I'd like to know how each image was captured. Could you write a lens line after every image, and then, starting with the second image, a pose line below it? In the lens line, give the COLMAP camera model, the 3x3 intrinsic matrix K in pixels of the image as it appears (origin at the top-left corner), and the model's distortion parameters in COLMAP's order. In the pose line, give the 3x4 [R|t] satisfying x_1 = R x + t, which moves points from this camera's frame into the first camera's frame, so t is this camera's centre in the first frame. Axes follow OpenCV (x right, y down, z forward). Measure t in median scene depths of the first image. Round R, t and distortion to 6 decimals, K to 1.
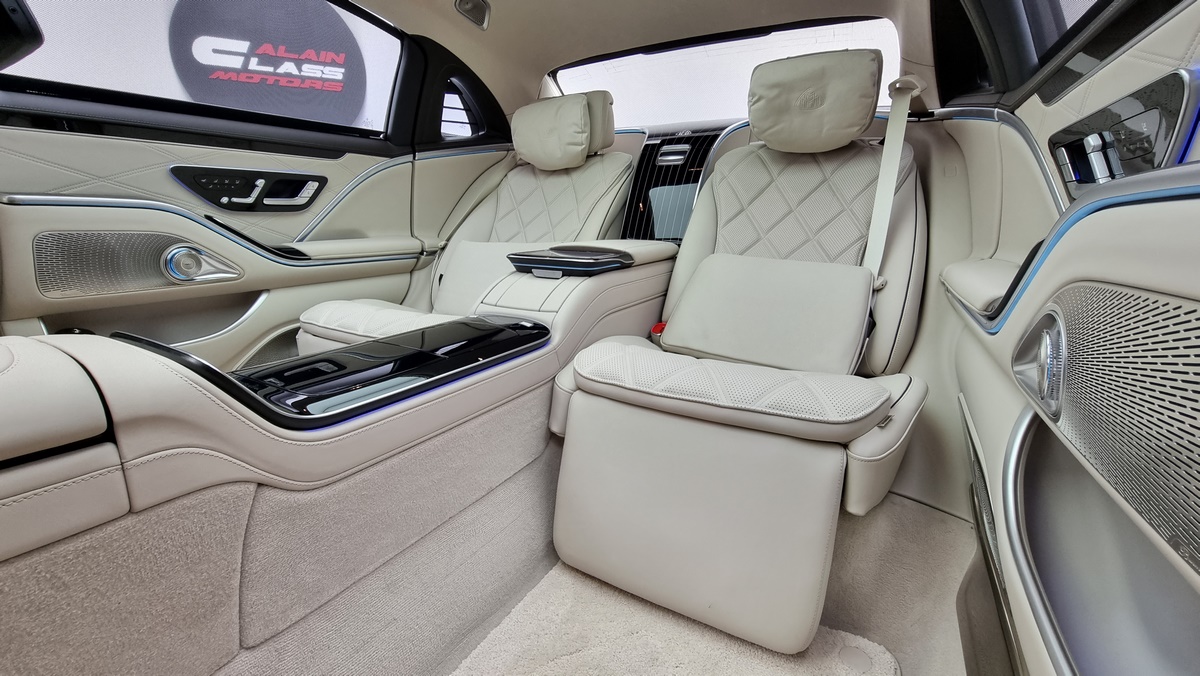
lens RADIAL K [[492.6, 0, 605.8], [0, 492.6, 332.2], [0, 0, 1]] dist [-0.006976, 0.000291]
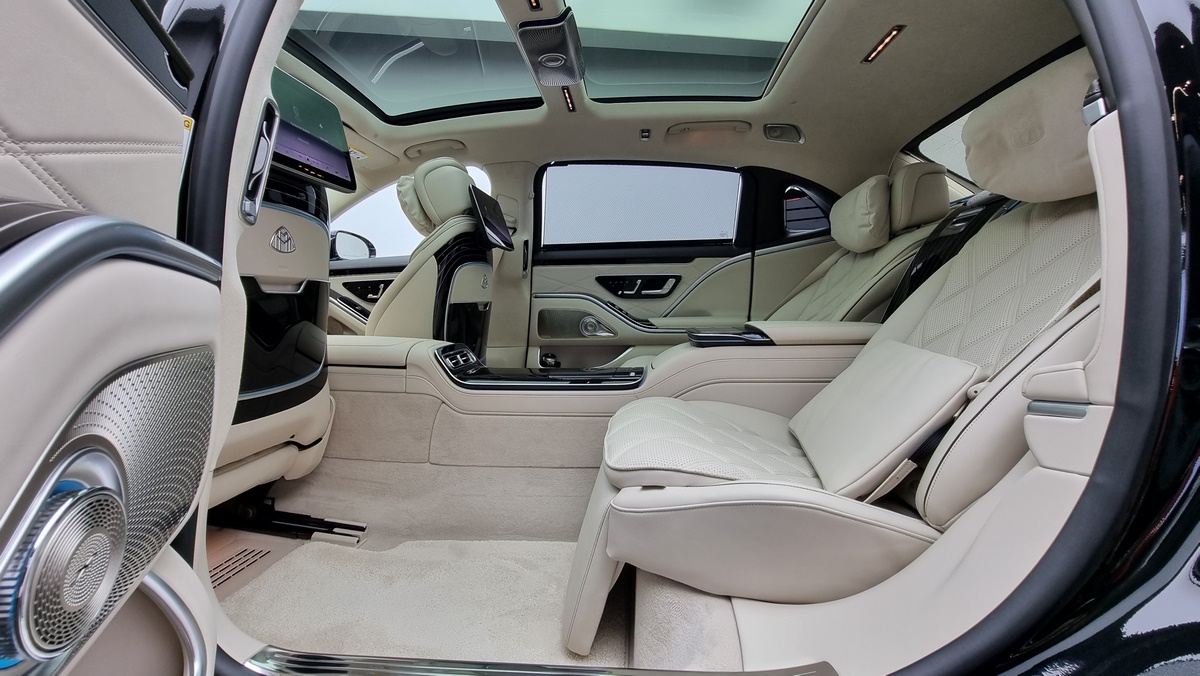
lens RADIAL K [[492.6, 0, 605.8], [0, 492.6, 332.2], [0, 0, 1]] dist [-0.006976, 0.000291]
pose [[0.425262, 0.046776, -0.903861, 0.739436], [-0.194103, 0.980140, -0.040601, -0.043630], [0.884011, 0.192709, 0.425896, 0.207357]]
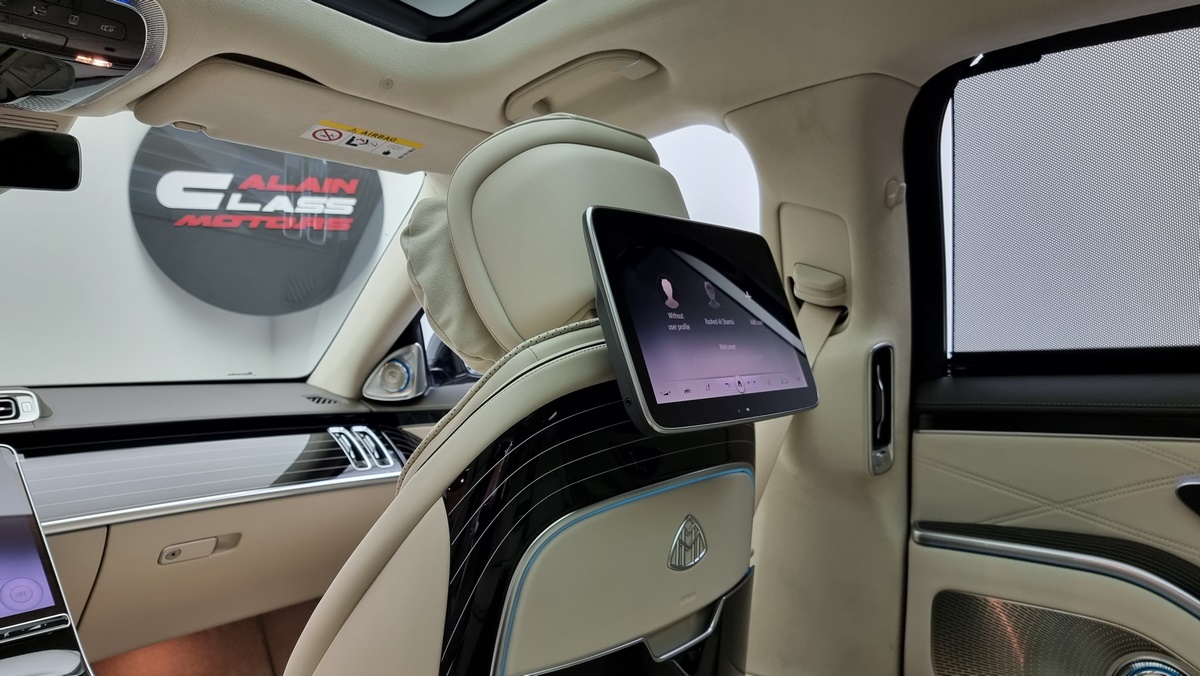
lens RADIAL K [[849.8, 0, 615.8], [0, 849.8, 346.1], [0, 0, 1]] dist [0.052830, 0.000238]
pose [[-0.149268, -0.001666, -0.988795, 0.010533], [-0.200181, 0.979342, 0.028570, -0.319412], [0.968322, 0.202203, -0.146518, 0.471967]]
